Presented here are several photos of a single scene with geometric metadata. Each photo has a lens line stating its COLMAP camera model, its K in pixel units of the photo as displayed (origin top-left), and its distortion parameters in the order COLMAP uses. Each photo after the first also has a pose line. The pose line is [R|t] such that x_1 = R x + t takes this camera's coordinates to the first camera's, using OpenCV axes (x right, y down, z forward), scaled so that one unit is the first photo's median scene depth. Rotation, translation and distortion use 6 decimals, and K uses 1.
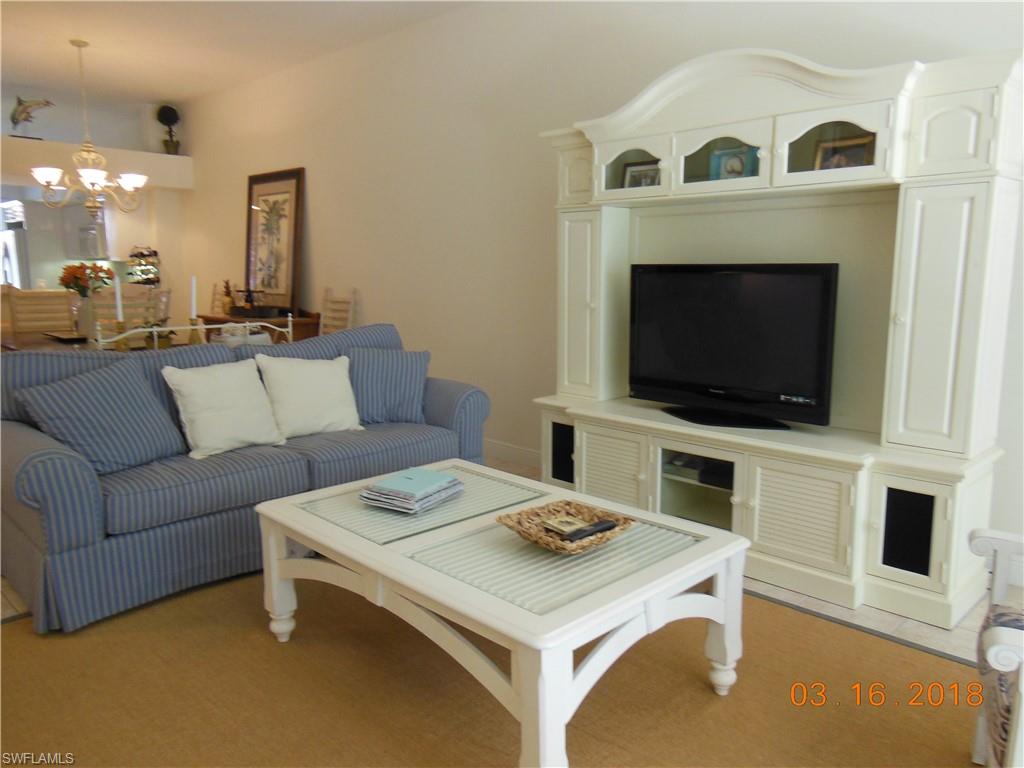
lens RADIAL K [[752.4, 0, 509.6], [0, 752.4, 392.8], [0, 0, 1]] dist [0.004662, 0.022155]
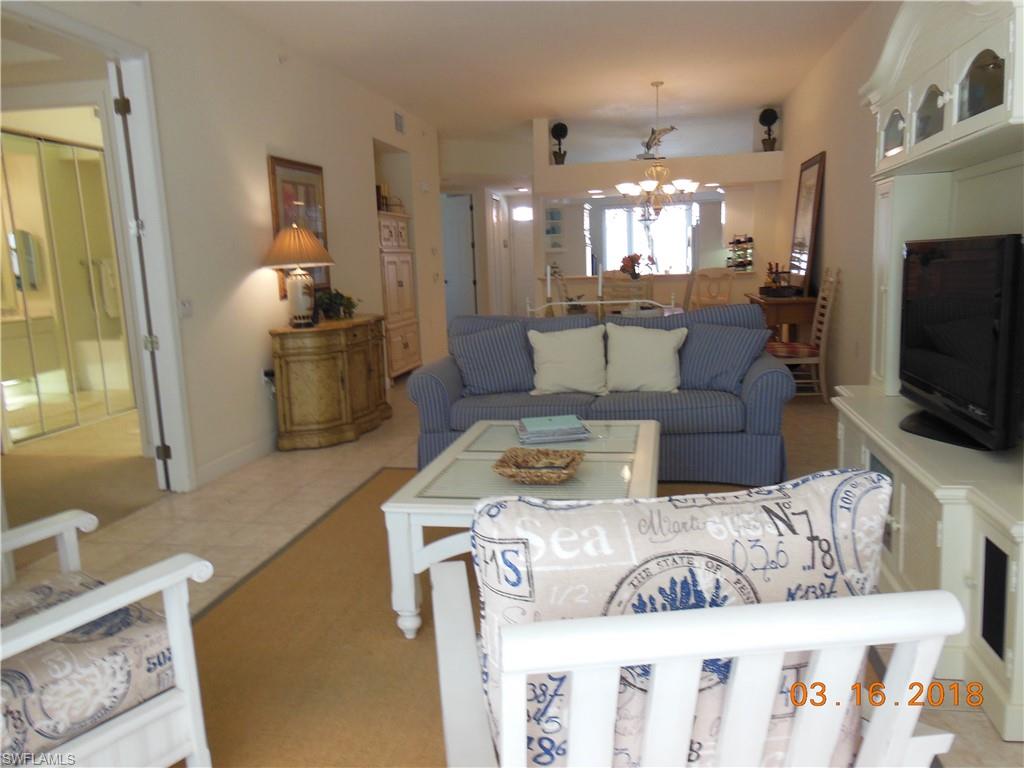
lens RADIAL K [[752.4, 0, 511.5], [0, 752.4, 377.9], [0, 0, 1]] dist [0.004662, 0.022155]
pose [[0.564301, 0.101700, -0.819281, 0.344711], [-0.094687, 0.993808, 0.058147, -0.010826], [0.820121, 0.044763, 0.570437, 0.072318]]
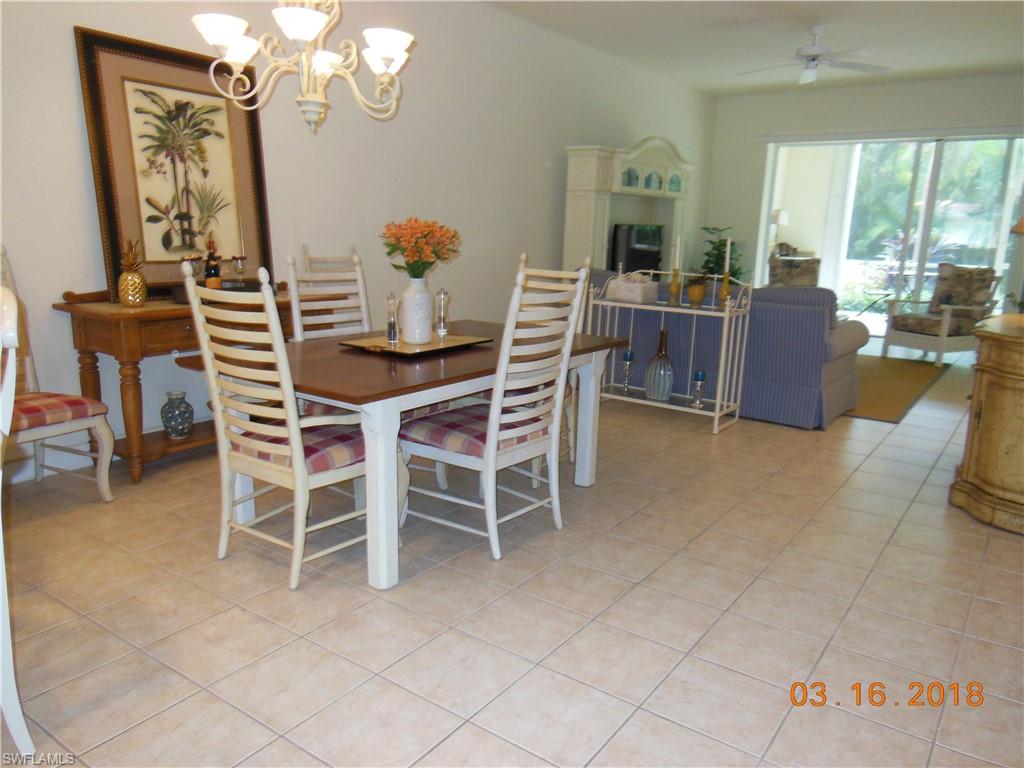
lens RADIAL K [[752.4, 0, 510.2], [0, 752.4, 385.7], [0, 0, 1]] dist [0.004662, 0.022155]
pose [[-0.162168, -0.216791, 0.962654, -0.969212], [0.134762, 0.961561, 0.239247, -0.149191], [-0.977518, 0.168528, -0.126719, 0.866117]]
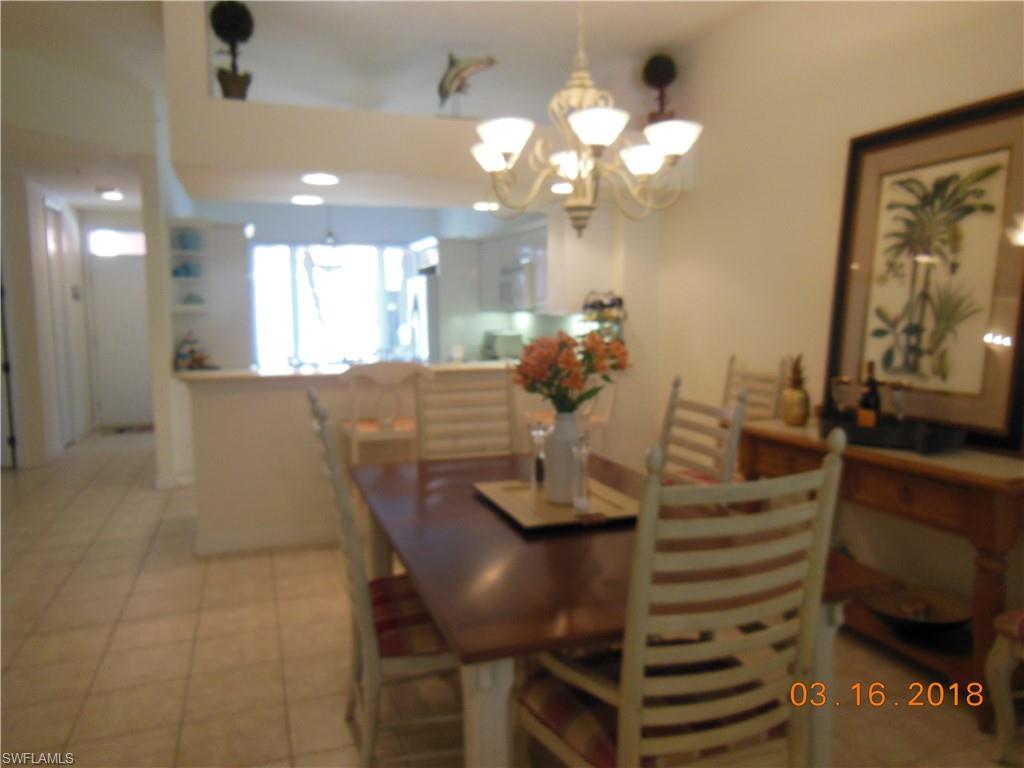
lens RADIAL K [[752.4, 0, 516.2], [0, 752.4, 383.6], [0, 0, 1]] dist [0.004662, 0.022155]
pose [[0.902019, 0.026933, -0.430856, -0.344047], [-0.055550, 0.996996, -0.053976, -0.100163], [0.428108, 0.072622, 0.900805, 0.515270]]
